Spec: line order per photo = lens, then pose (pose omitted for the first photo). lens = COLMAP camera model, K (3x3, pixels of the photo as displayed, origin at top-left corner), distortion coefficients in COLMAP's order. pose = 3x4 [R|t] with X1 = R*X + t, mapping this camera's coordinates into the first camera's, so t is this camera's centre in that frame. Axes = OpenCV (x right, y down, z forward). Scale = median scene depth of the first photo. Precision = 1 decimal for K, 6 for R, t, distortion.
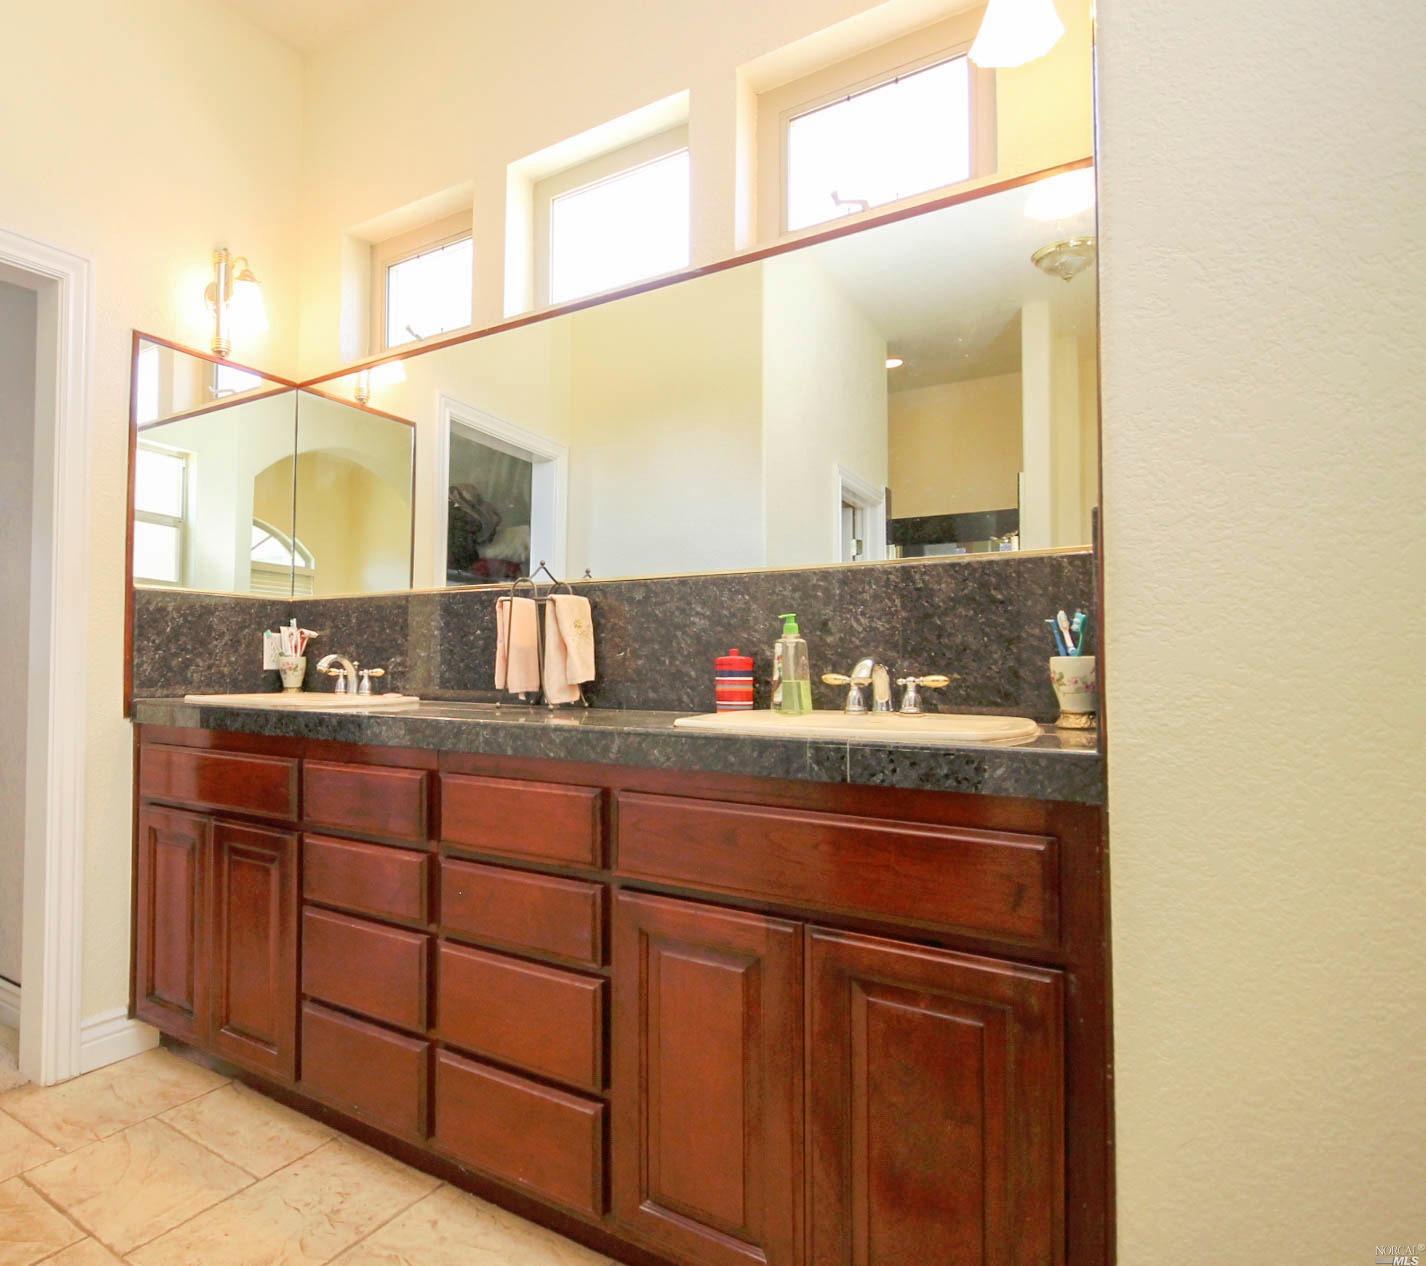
lens RADIAL K [[770.9, 0, 713.0], [0, 770.9, 633.0], [0, 0, 1]] dist [-0.005135, 0.001305]
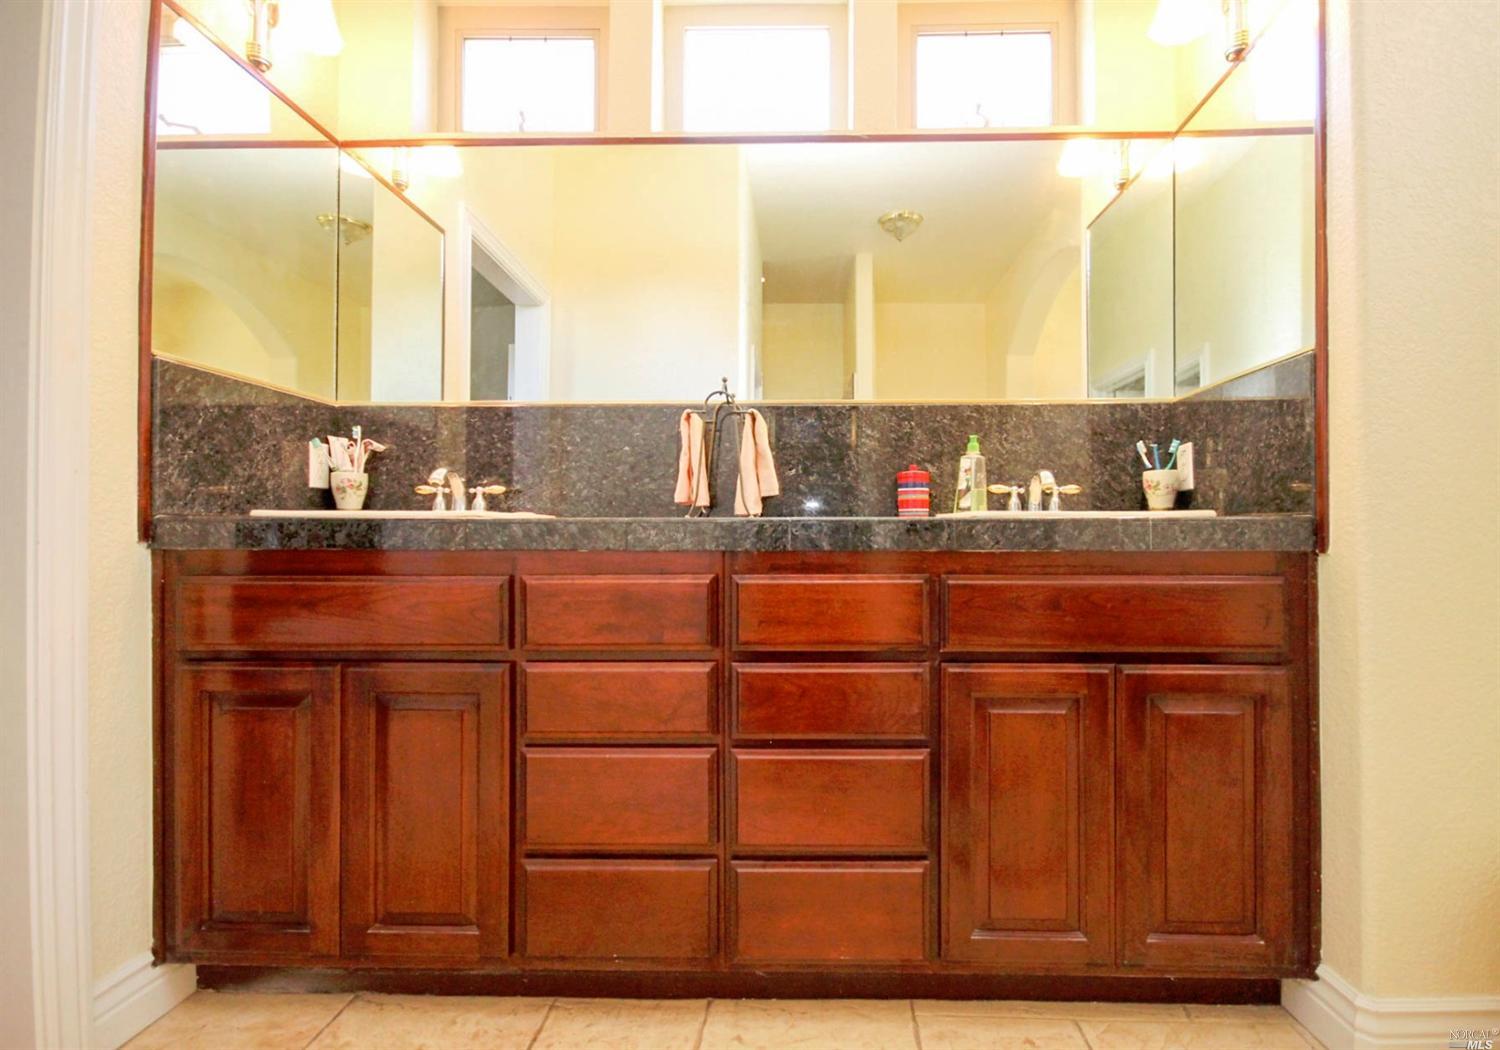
lens RADIAL K [[596.5, 0, 750.0], [0, 596.5, 525.0], [0, 0, 1]] dist [-0.000403, -0.000492]
pose [[0.879754, -0.004687, 0.475406, -0.619932], [-0.005159, 0.999798, 0.019402, 0.094587], [-0.475401, -0.019522, 0.879552, 0.305296]]
